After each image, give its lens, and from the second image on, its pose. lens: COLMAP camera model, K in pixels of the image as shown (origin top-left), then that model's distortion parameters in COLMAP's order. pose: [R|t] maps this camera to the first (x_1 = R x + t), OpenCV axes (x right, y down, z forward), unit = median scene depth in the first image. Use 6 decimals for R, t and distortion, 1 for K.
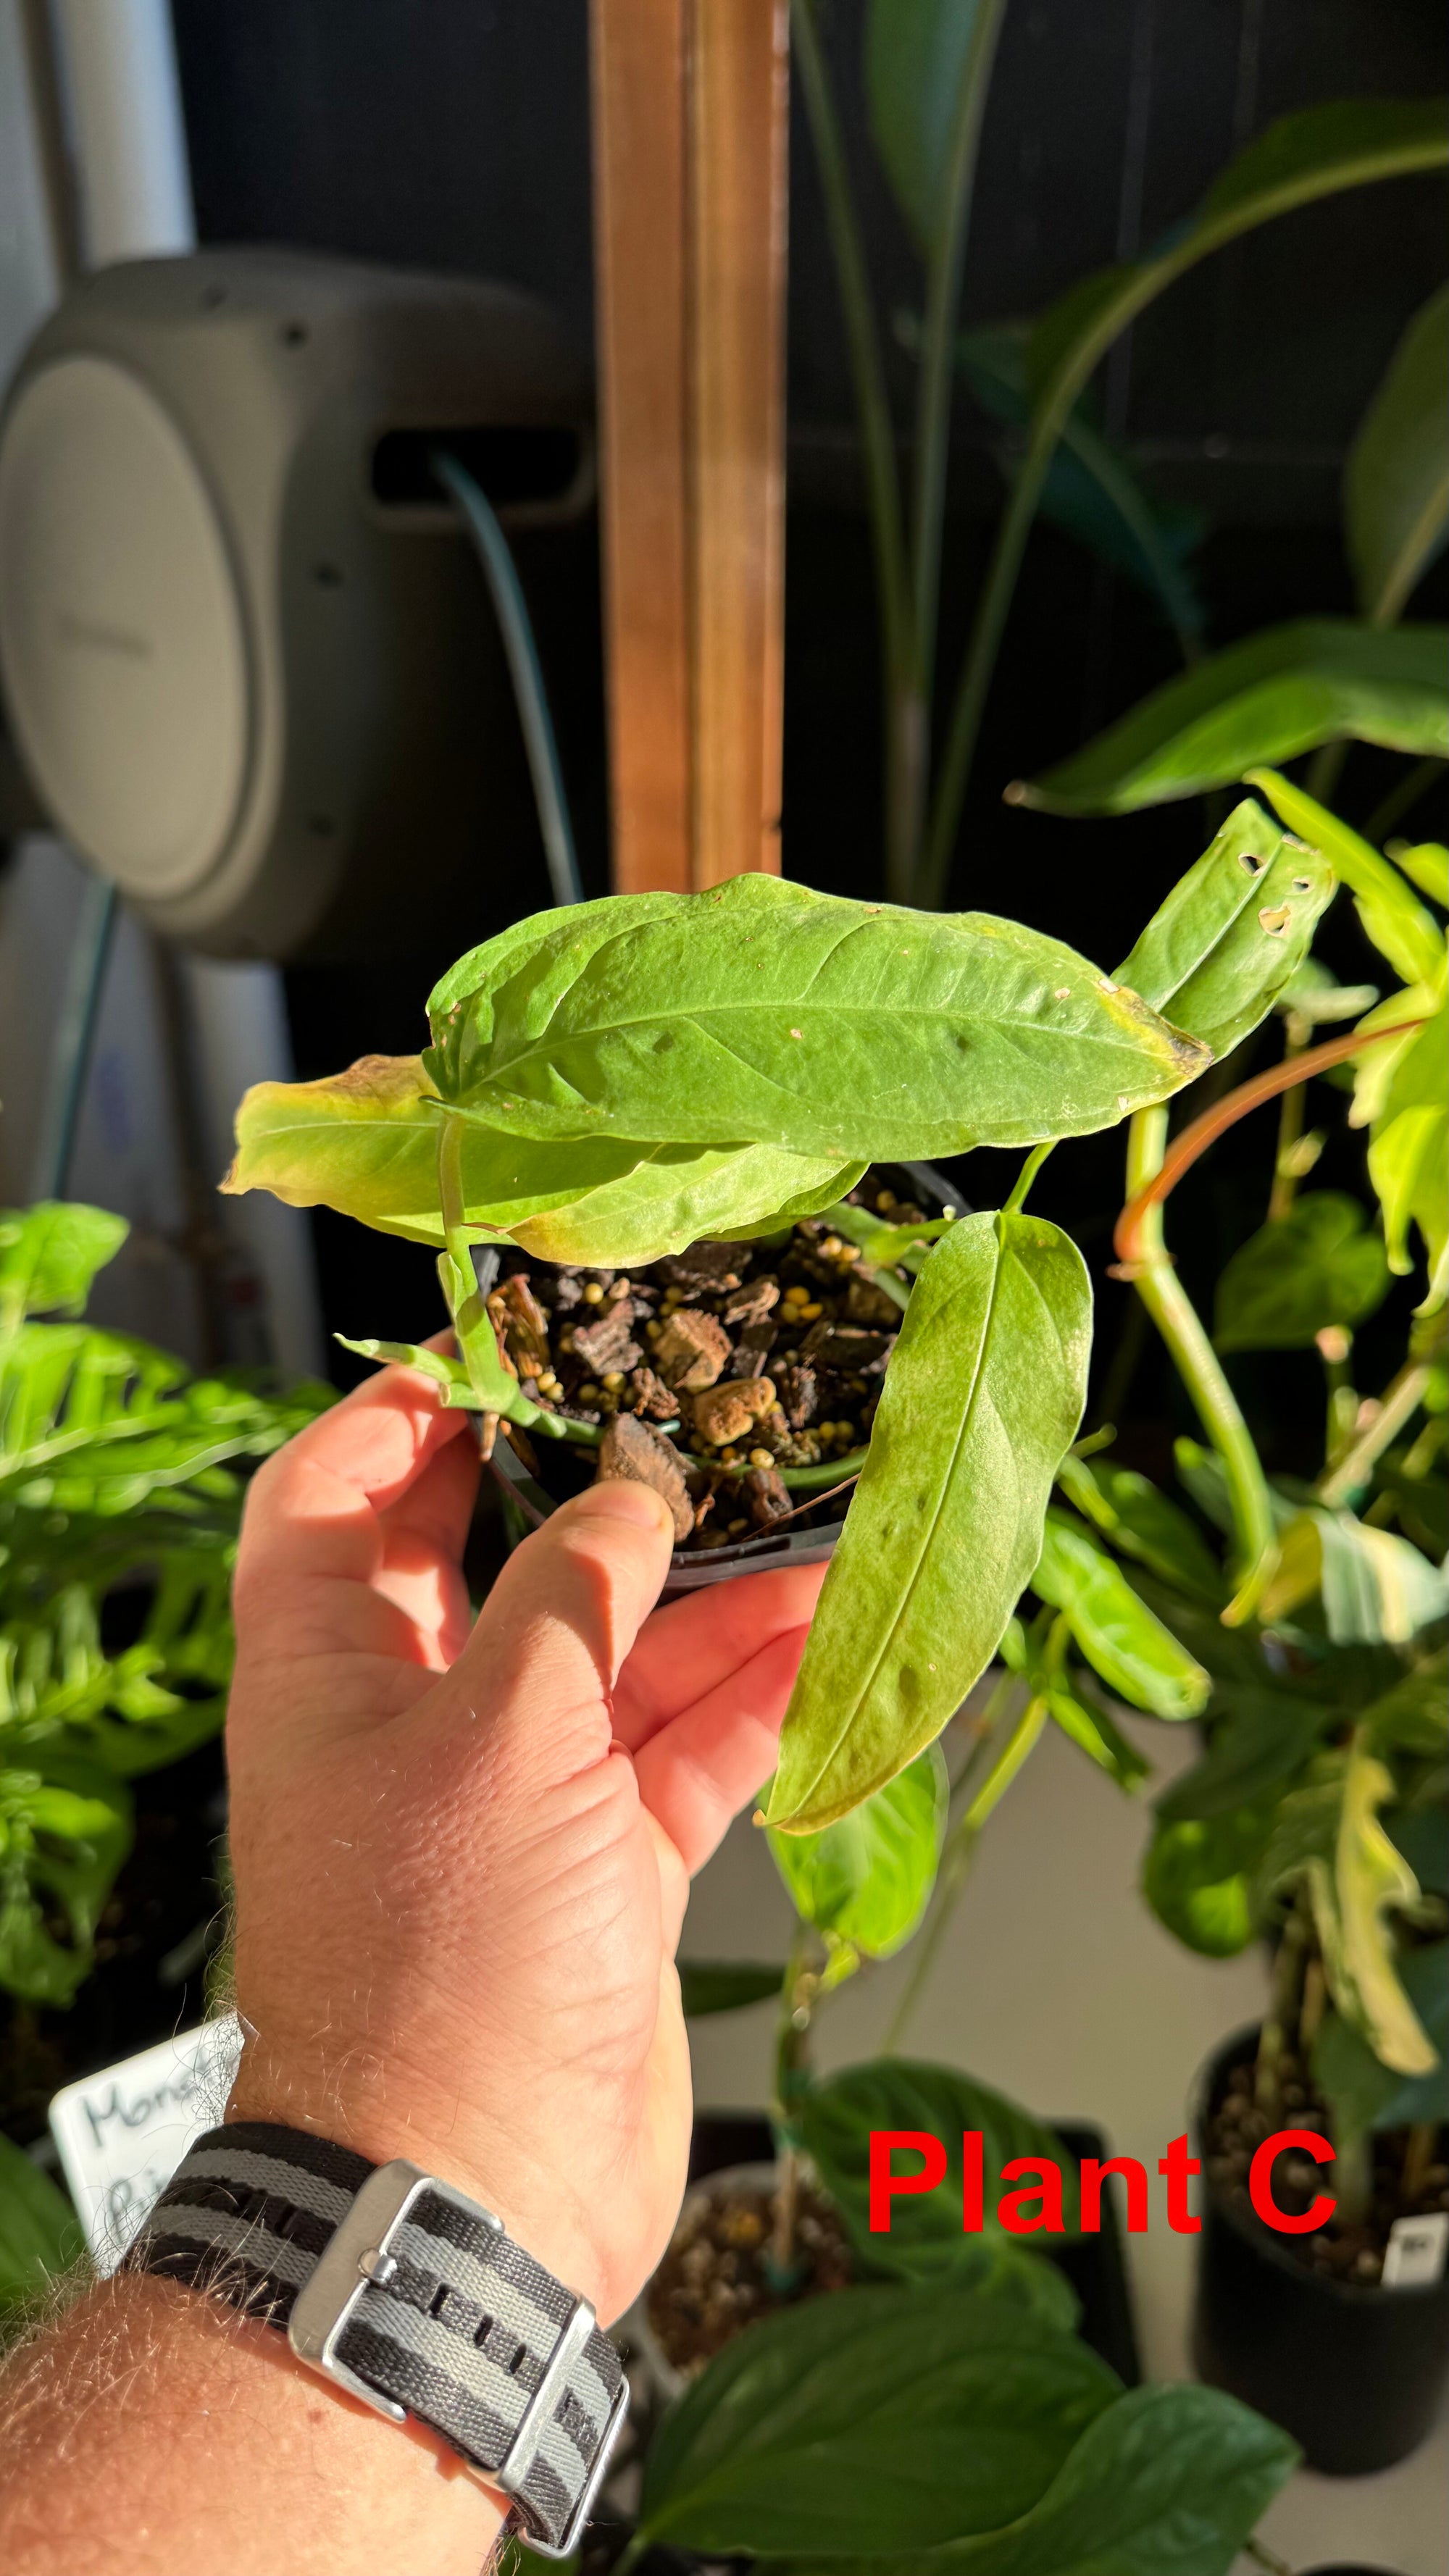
lens RADIAL K [[1901.7, 0, 726.7], [0, 1901.7, 1300.7], [0, 0, 1]] dist [-0.012873, -0.008326]
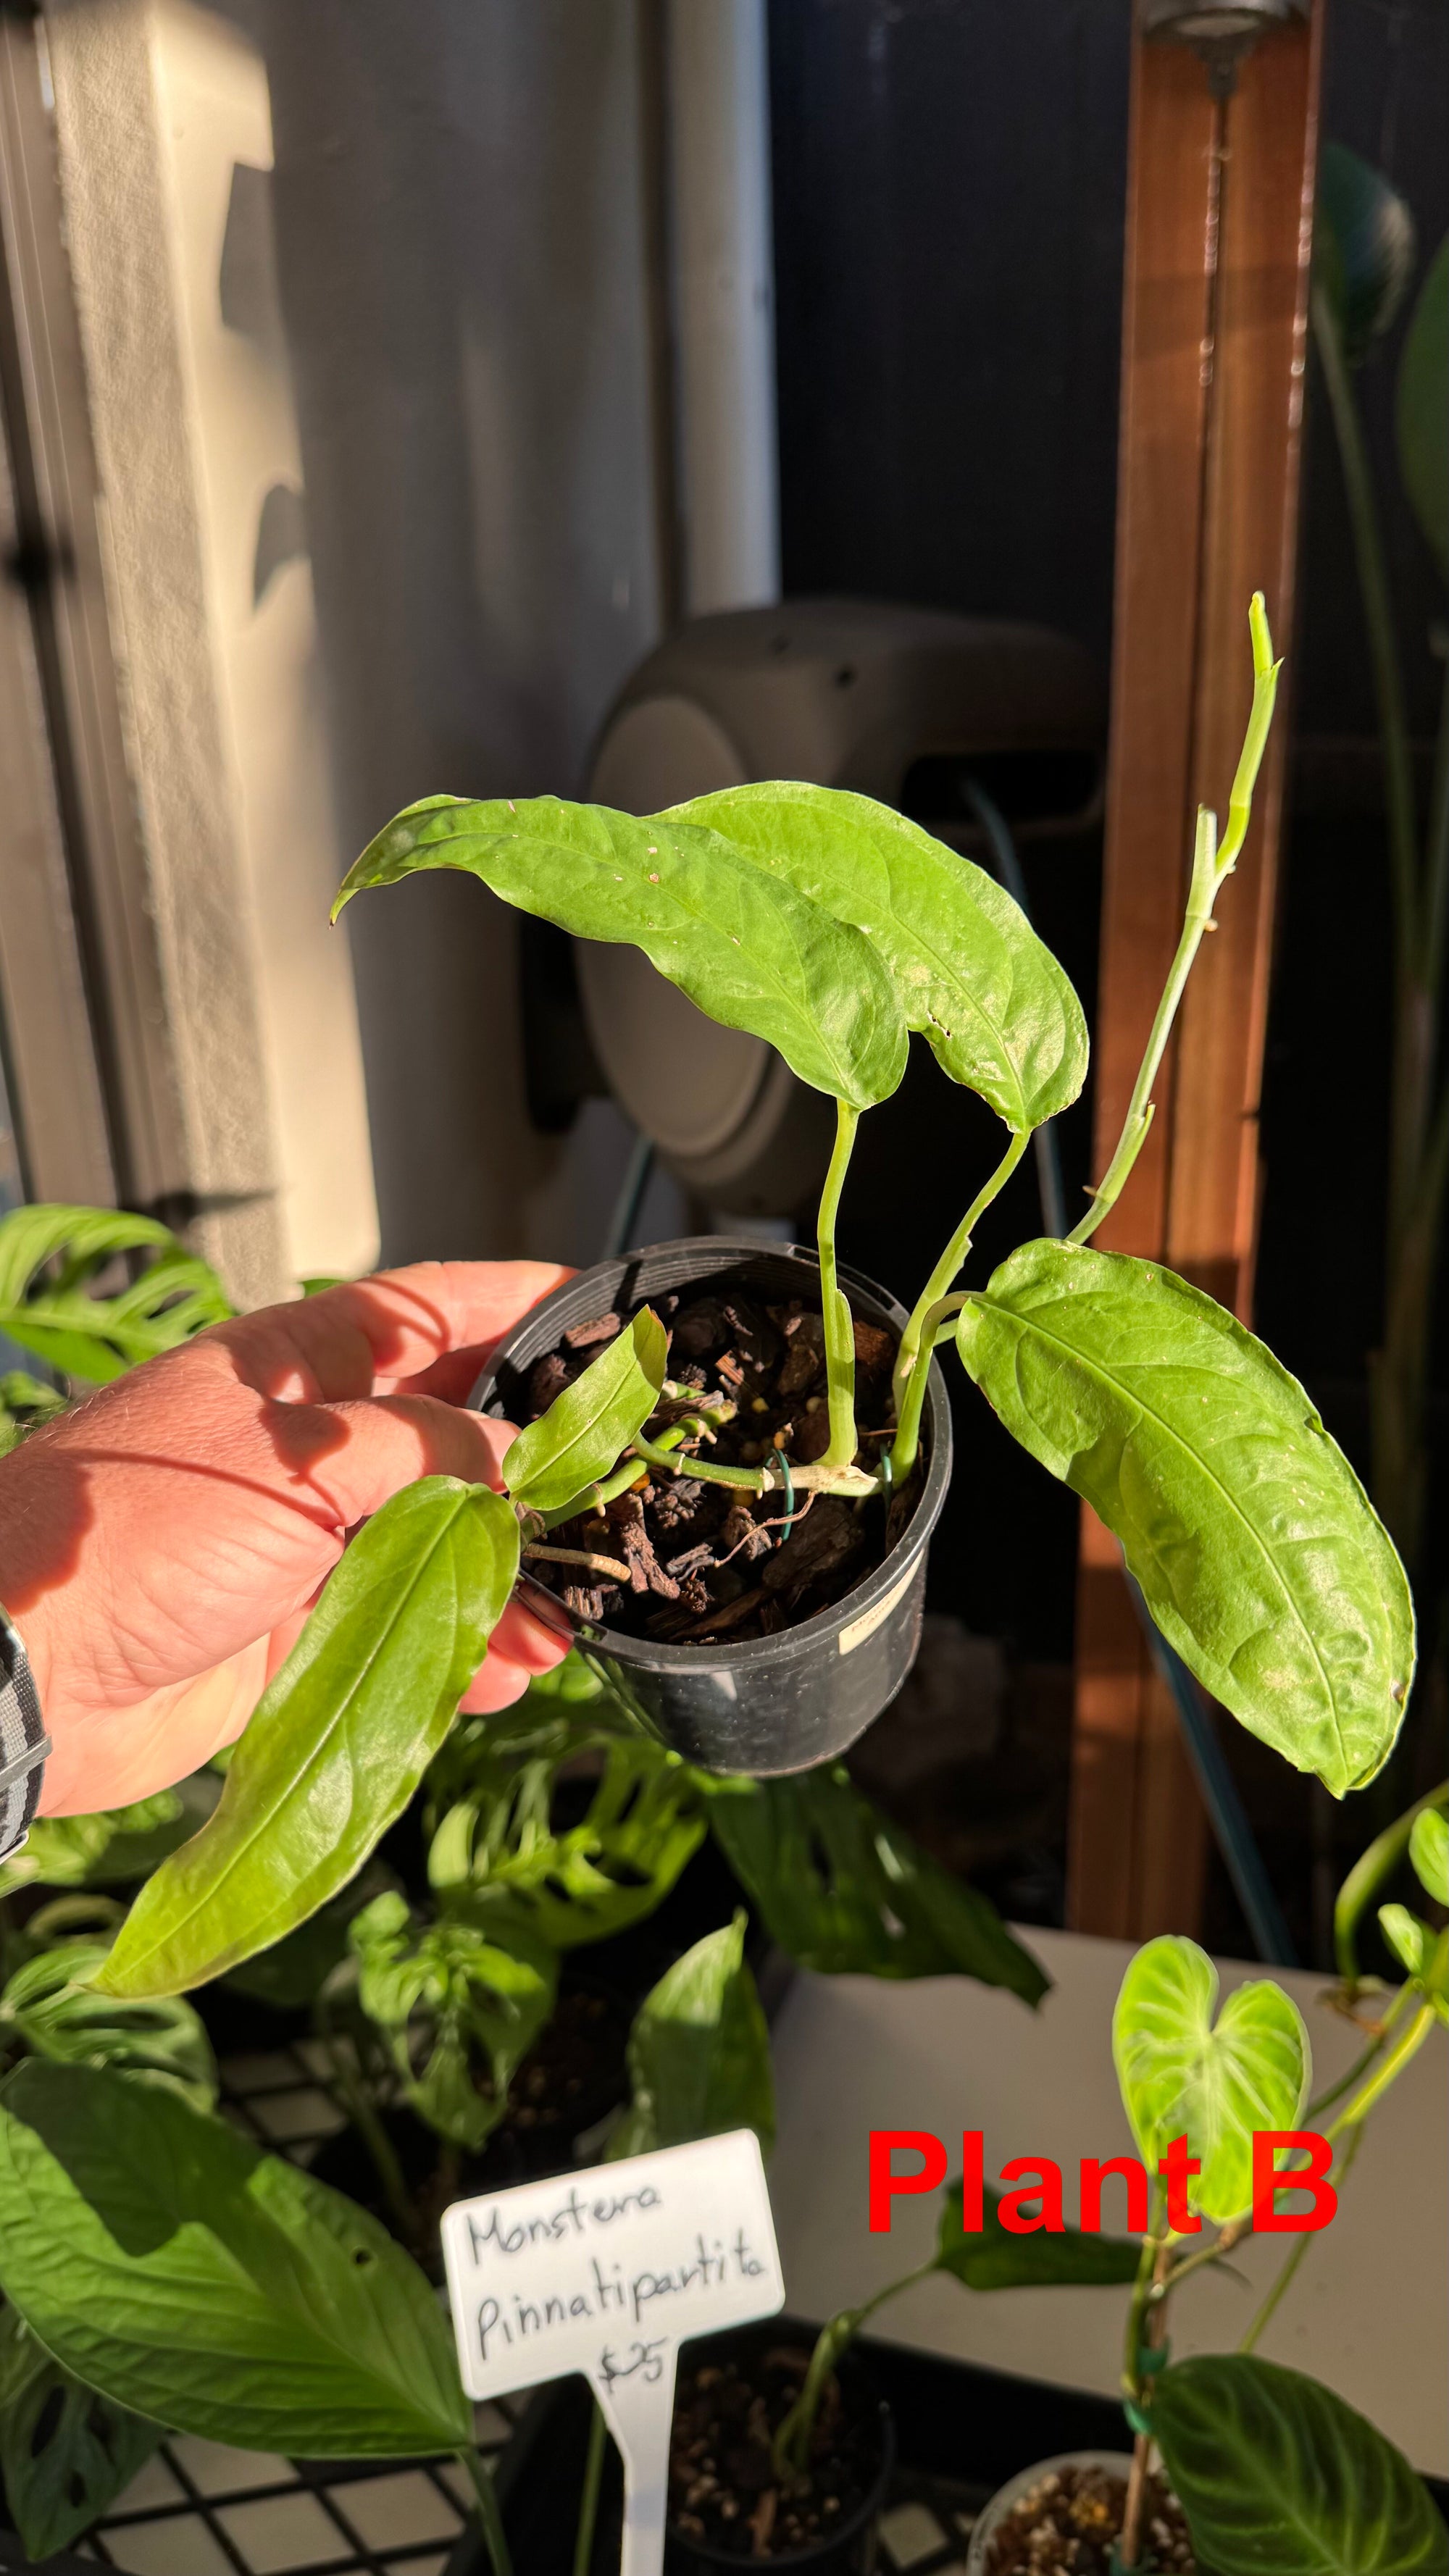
lens RADIAL K [[1895.9, 0, 731.9], [0, 1895.9, 1267.4], [0, 0, 1]] dist [-0.007189, -0.006208]
pose [[0.961407, 0.060585, -0.268377, 0.045109], [-0.099083, 0.986244, -0.132306, -0.000996], [0.256669, 0.153791, 0.954185, -0.069002]]
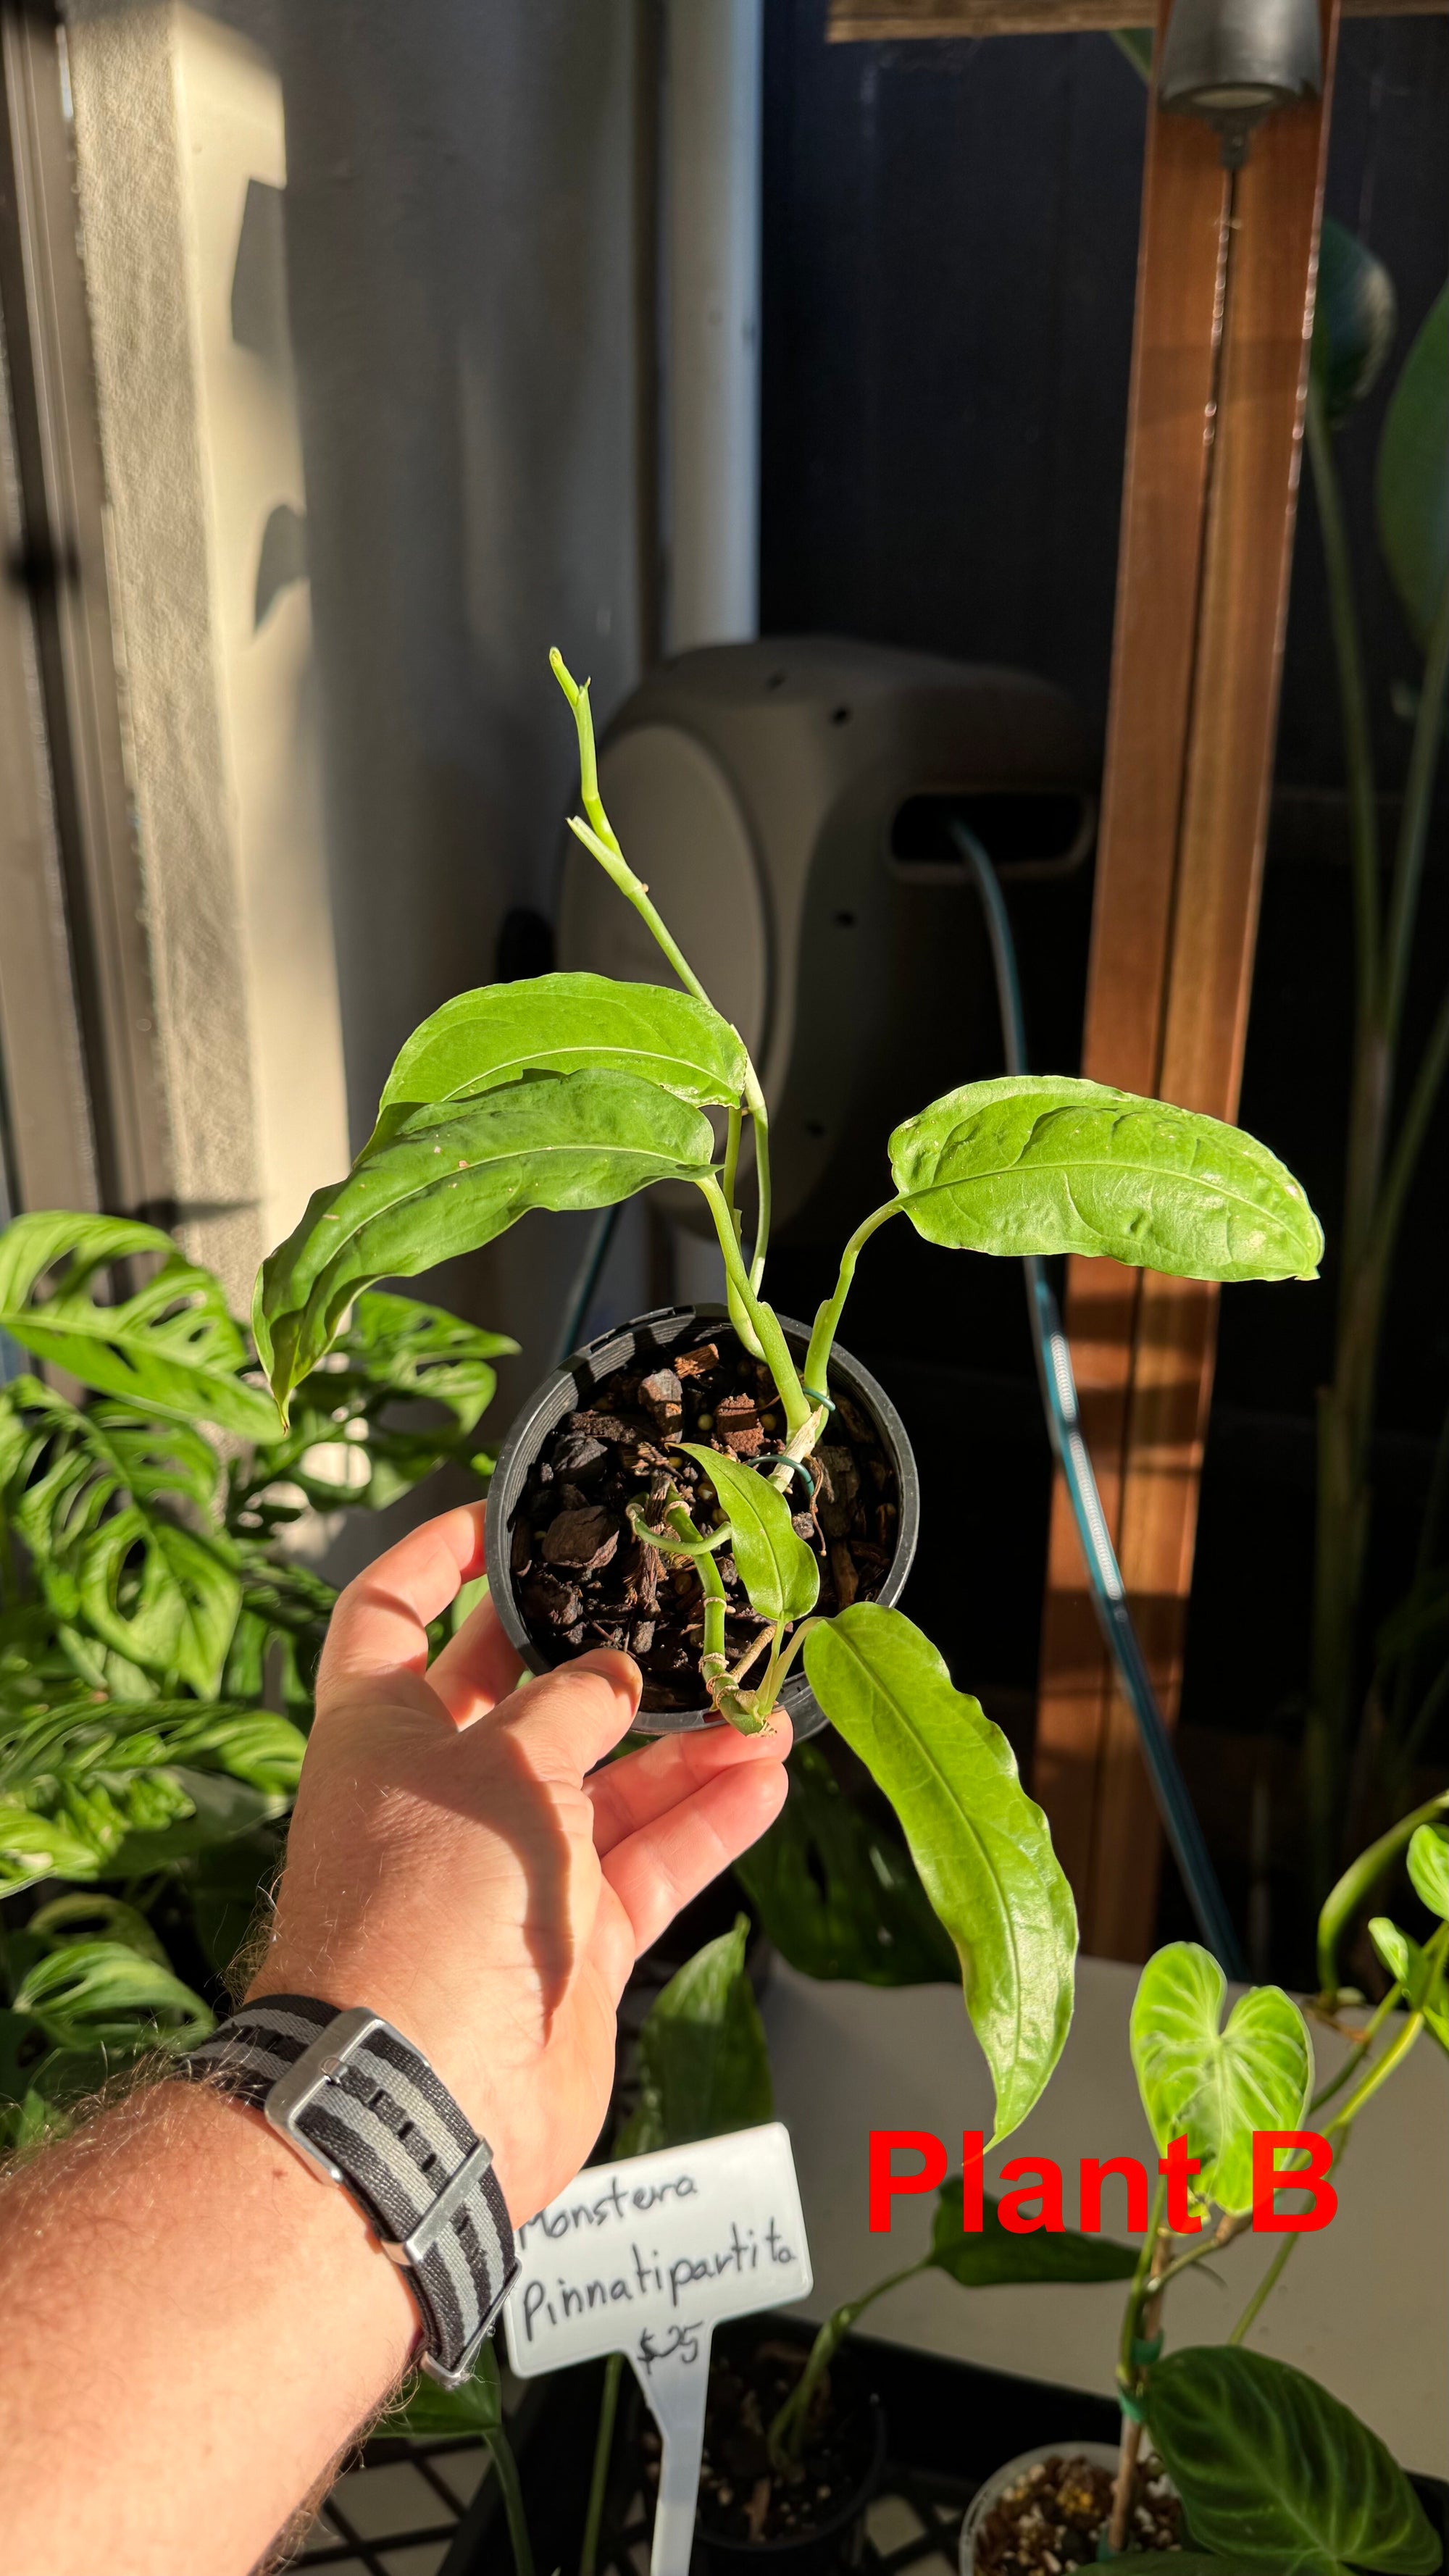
lens RADIAL K [[1889.4, 0, 724.5], [0, 1889.4, 1288.0], [0, 0, 1]] dist [-0.000070, -0.009190]
pose [[0.968763, 0.086599, -0.232377, 0.002924], [-0.120621, 0.983280, -0.136424, 0.006513], [0.216677, 0.160192, 0.963011, -0.105589]]
